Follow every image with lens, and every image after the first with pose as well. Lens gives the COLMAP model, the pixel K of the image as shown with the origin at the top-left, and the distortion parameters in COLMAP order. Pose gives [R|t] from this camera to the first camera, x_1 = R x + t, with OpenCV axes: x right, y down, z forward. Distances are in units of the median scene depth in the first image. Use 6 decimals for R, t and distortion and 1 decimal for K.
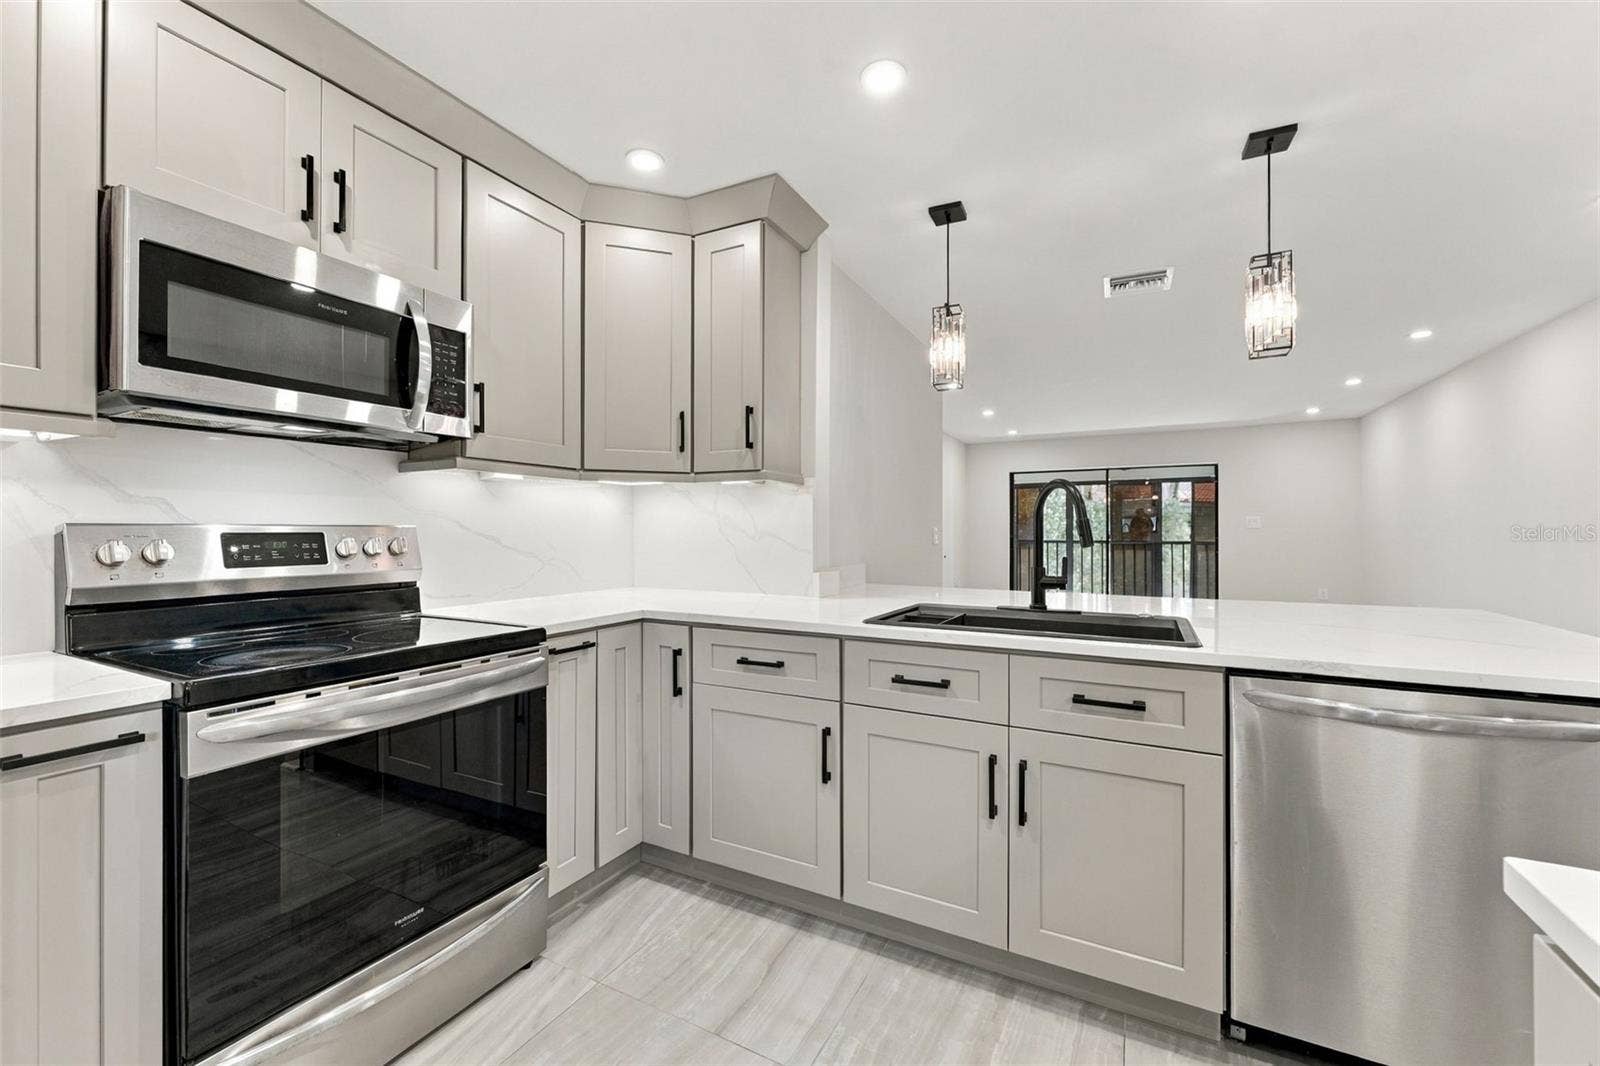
lens RADIAL K [[639.4, 0, 804.9], [0, 639.4, 528.5], [0, 0, 1]] dist [0.001398, -0.000644]
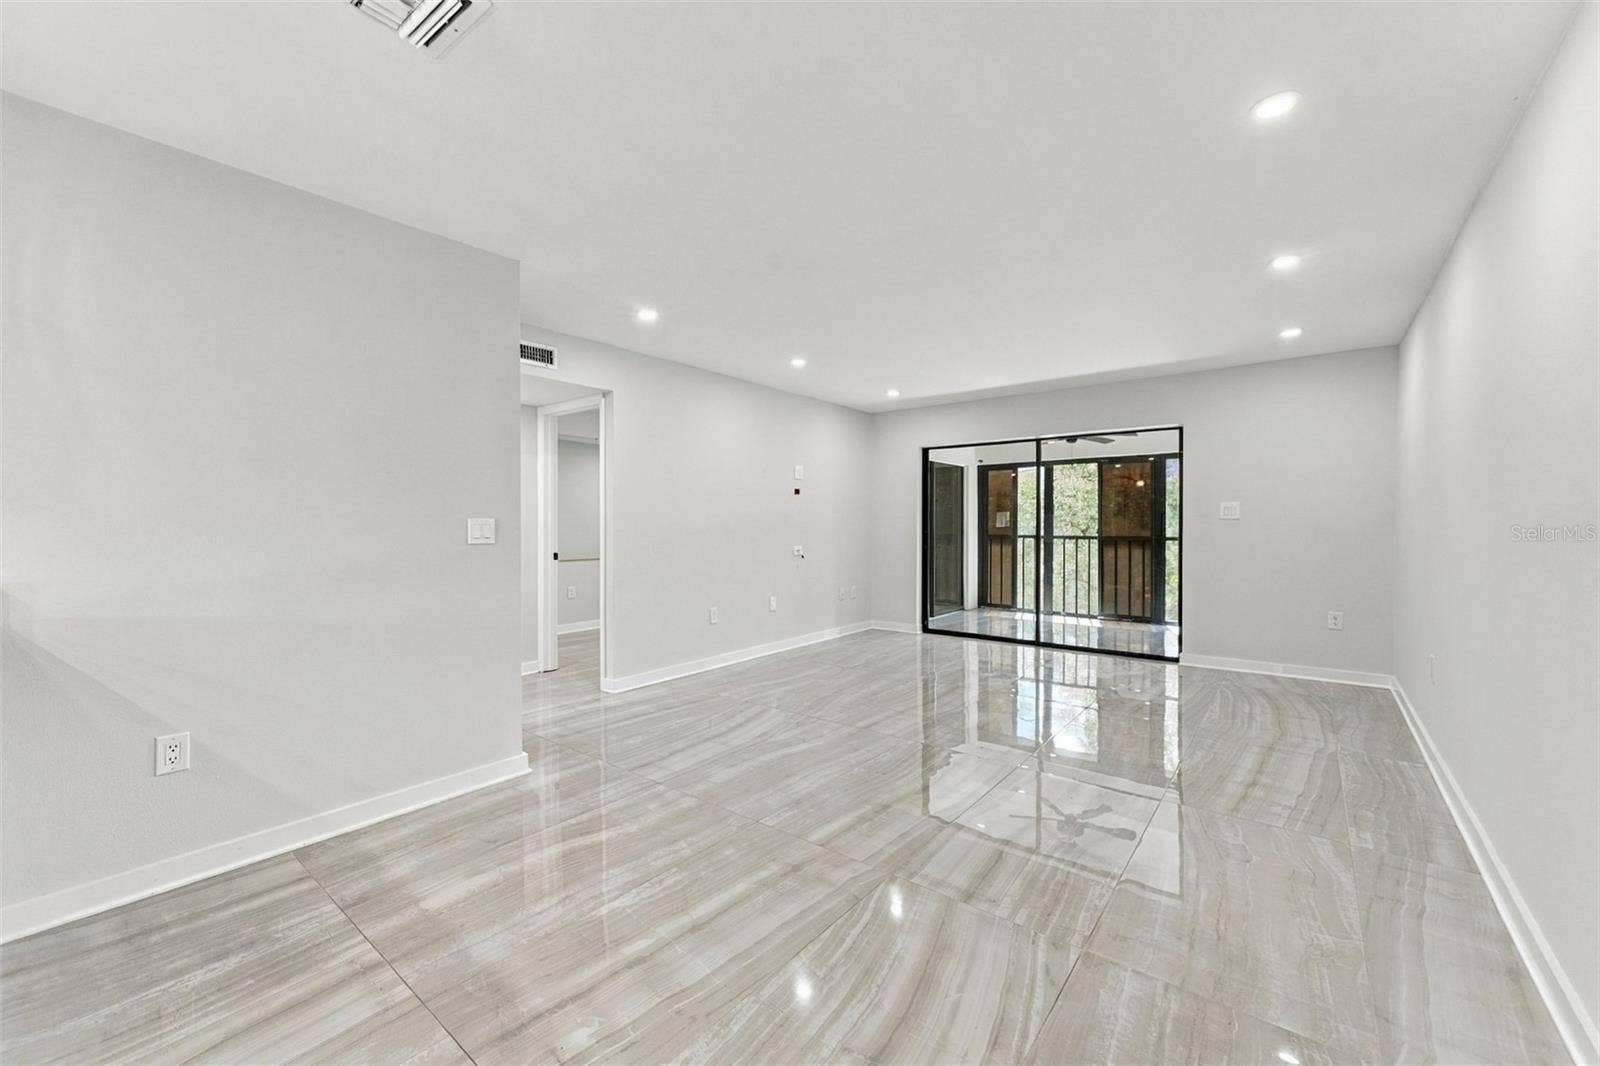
lens RADIAL K [[639.4, 0, 788.1], [0, 639.4, 546.1], [0, 0, 1]] dist [0.001398, -0.000644]
pose [[0.982668, 0.002814, -0.185352, 1.310510], [0.003376, 0.999447, 0.033072, 0.024160], [0.185342, -0.033125, 0.982116, 0.838390]]
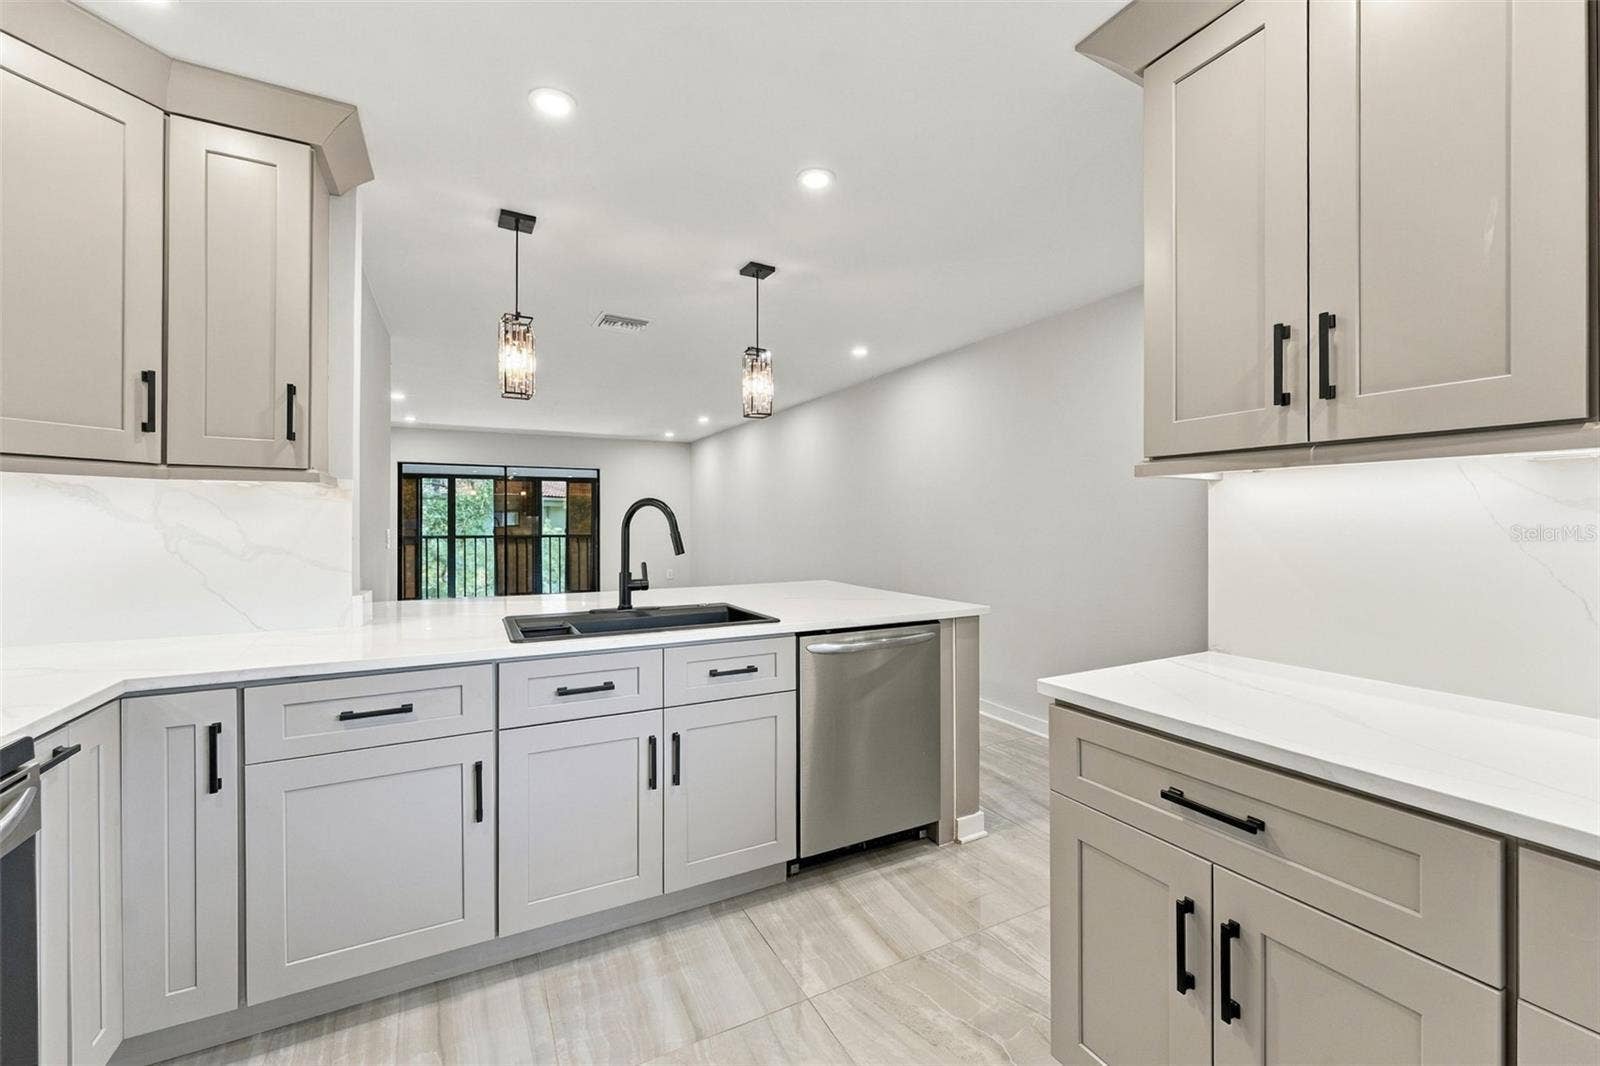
lens RADIAL K [[639.4, 0, 812.4], [0, 639.4, 519.5], [0, 0, 1]] dist [0.001398, -0.000644]
pose [[0.568098, 0.001940, 0.822958, -0.358591], [-0.002755, 0.999996, -0.000455, -0.032350], [-0.822956, -0.002009, 0.568101, 0.060198]]
